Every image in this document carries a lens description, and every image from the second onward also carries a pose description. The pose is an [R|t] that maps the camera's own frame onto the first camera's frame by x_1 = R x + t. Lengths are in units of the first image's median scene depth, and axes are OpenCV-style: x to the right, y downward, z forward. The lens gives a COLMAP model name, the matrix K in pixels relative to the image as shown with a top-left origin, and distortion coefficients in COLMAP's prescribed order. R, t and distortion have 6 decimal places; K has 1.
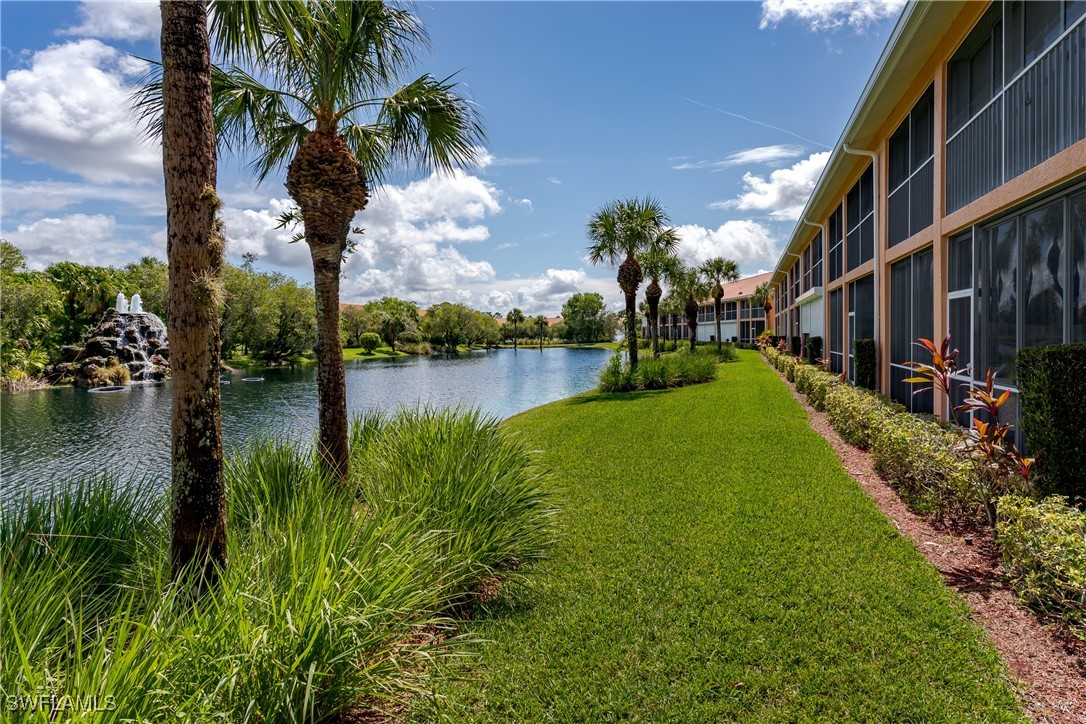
lens RADIAL K [[541.1, 0, 529.7], [0, 541.1, 330.1], [0, 0, 1]] dist [0.000332, -0.000078]
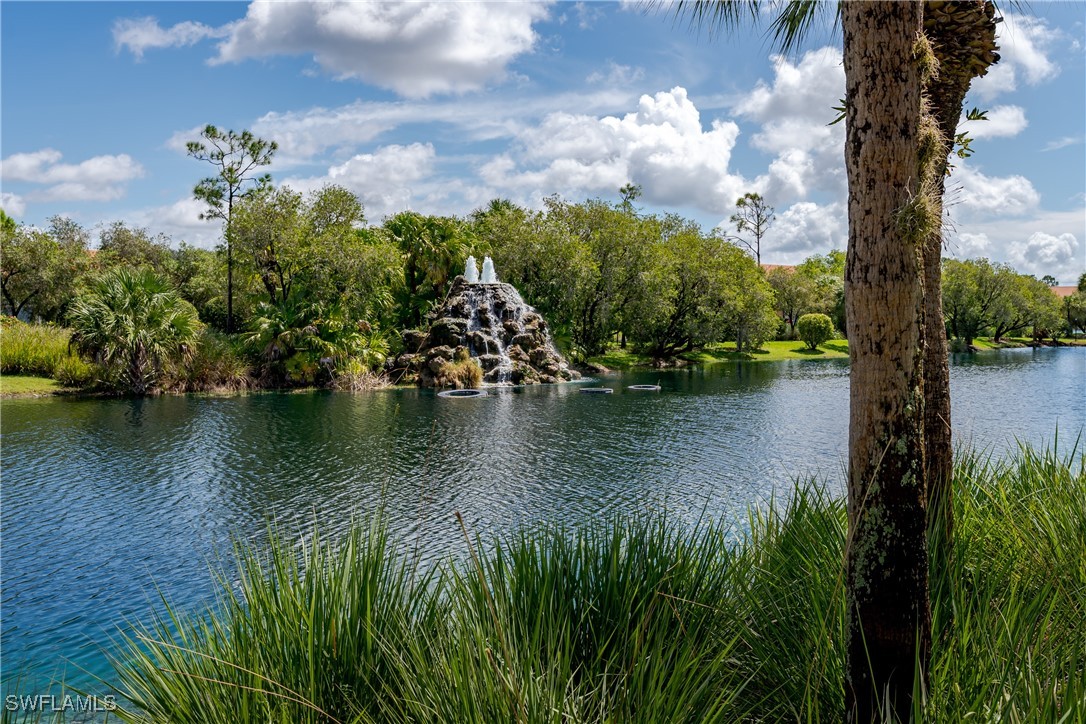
lens RADIAL K [[949.9, 0, 542.8], [0, 949.9, 339.4], [0, 0, 1]] dist [0.019006, -0.008522]
pose [[0.887070, 0.013306, -0.461443, -0.117149], [-0.001076, 0.999641, 0.026757, 0.007270], [0.461633, -0.023239, 0.886766, -0.022827]]
